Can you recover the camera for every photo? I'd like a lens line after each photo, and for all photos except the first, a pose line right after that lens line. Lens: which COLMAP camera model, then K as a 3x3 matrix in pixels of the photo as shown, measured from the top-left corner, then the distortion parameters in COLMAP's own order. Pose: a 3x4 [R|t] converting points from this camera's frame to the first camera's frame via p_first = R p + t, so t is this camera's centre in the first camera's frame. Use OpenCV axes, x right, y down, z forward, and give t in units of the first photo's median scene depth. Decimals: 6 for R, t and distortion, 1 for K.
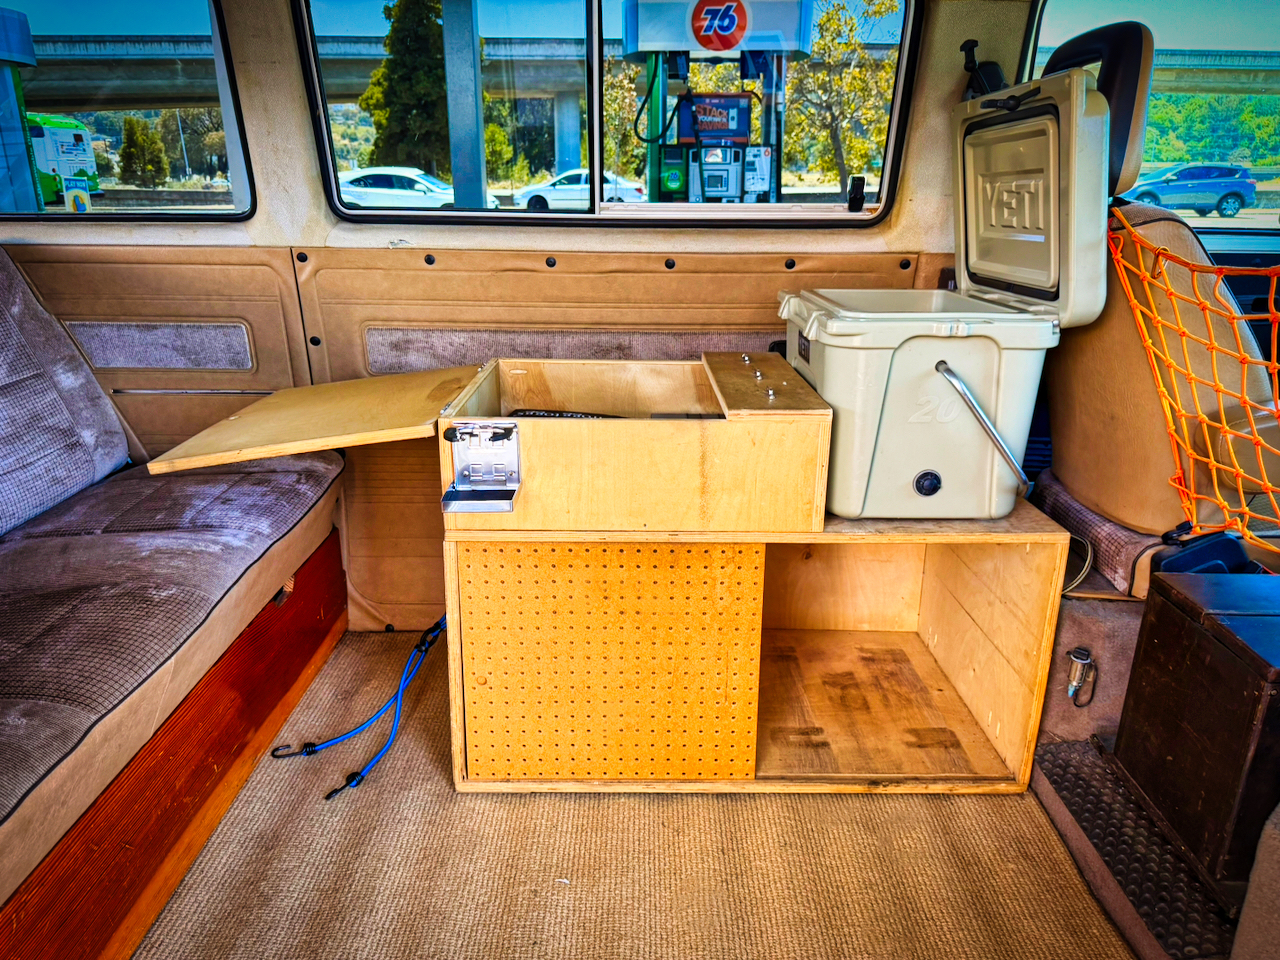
lens RADIAL K [[887.8, 0, 636.9], [0, 887.8, 508.8], [0, 0, 1]] dist [0.077740, -0.123176]
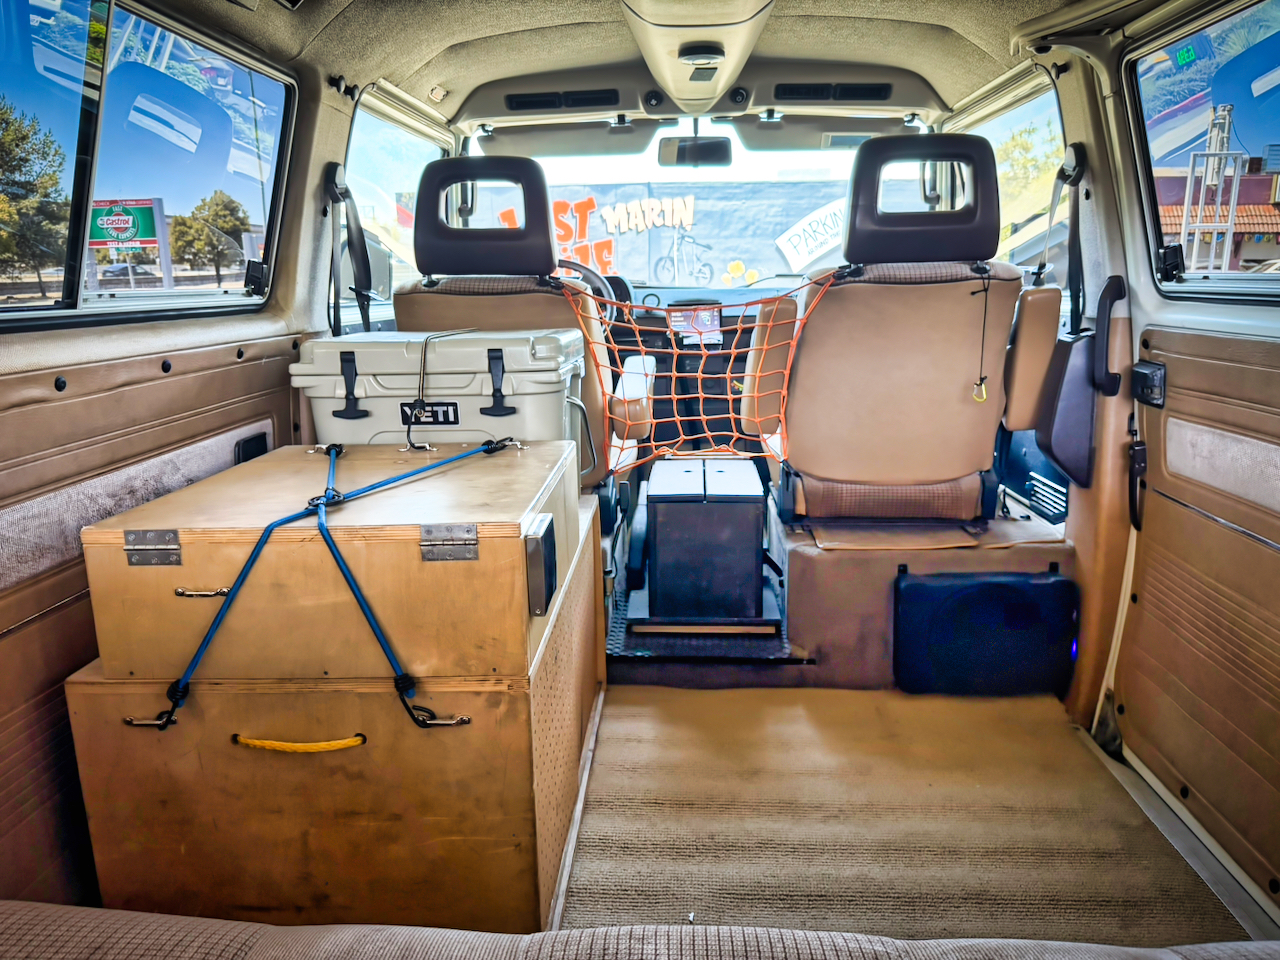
lens RADIAL K [[887.8, 0, 636.9], [0, 887.8, 508.8], [0, 0, 1]] dist [0.077740, -0.123176]
pose [[0.051939, -0.254175, 0.965763, -0.767179], [0.356171, 0.908186, 0.219866, -0.203837], [-0.932976, 0.332557, 0.137700, 0.600298]]
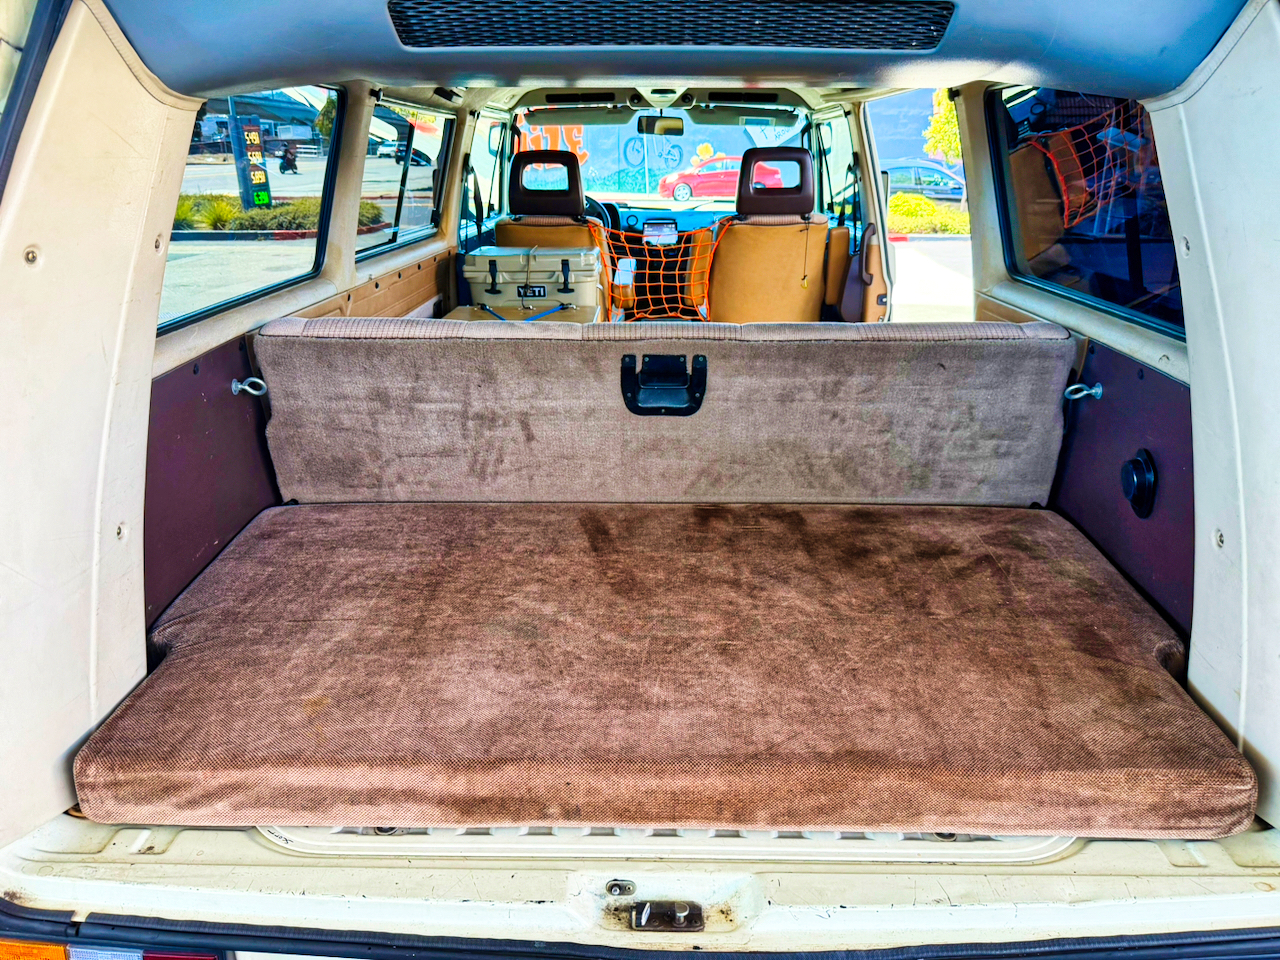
lens RADIAL K [[887.8, 0, 636.9], [0, 887.8, 508.8], [0, 0, 1]] dist [0.077740, -0.123176]
pose [[0.017951, -0.372689, 0.927782, -1.814881], [0.340677, 0.874685, 0.344769, -0.341693], [-0.940009, 0.309886, 0.142668, 0.550455]]
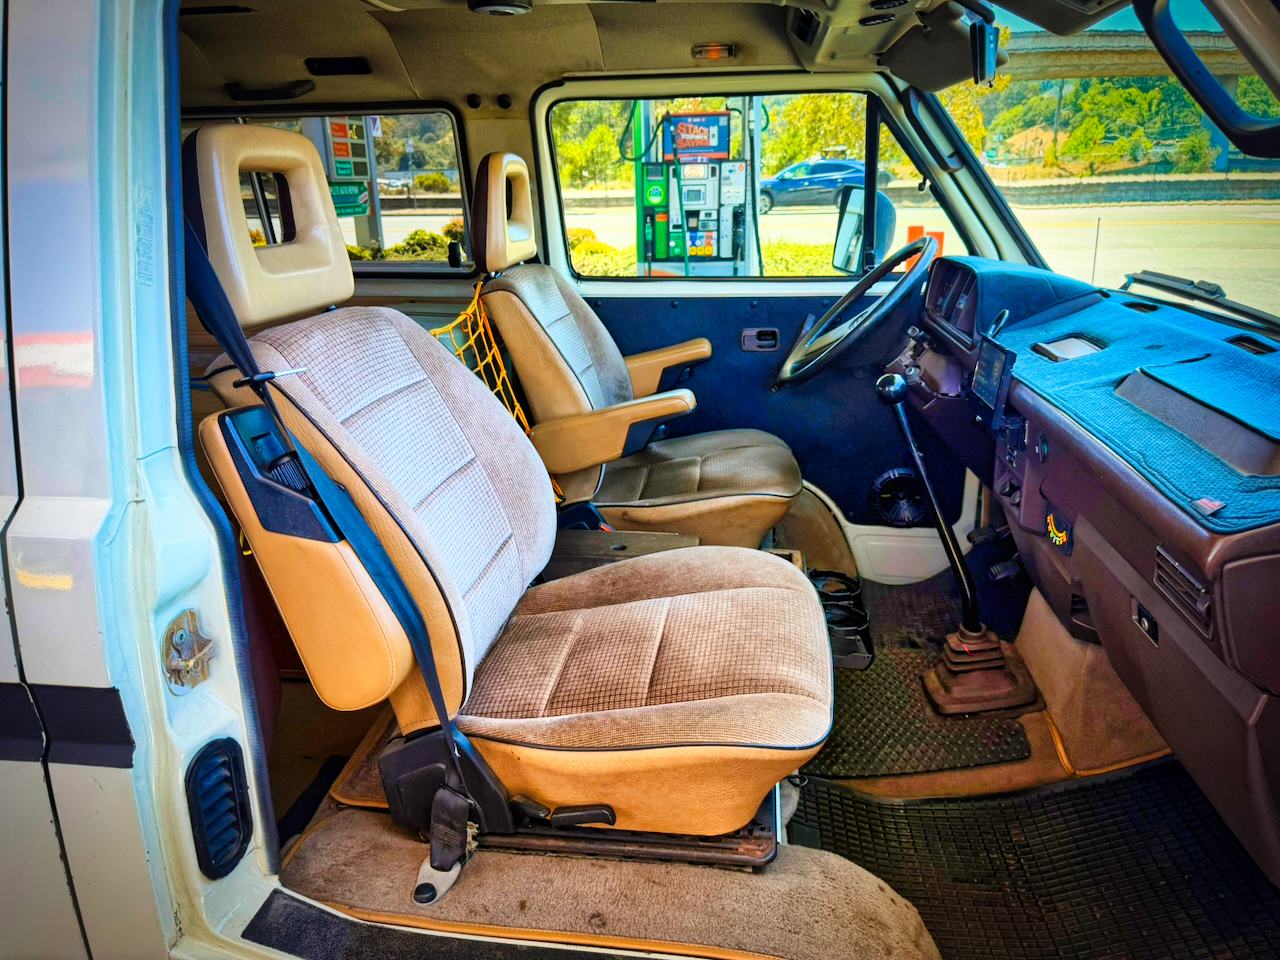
lens RADIAL K [[926.7, 0, 640.0], [0, 926.7, 480.0], [0, 0, 1]] dist [0.029695, -0.076500]
pose [[0.991499, 0.016603, -0.129050, 0.862873], [-0.021030, 0.999233, -0.033018, 0.010339], [0.128403, 0.035452, 0.991088, -0.341346]]
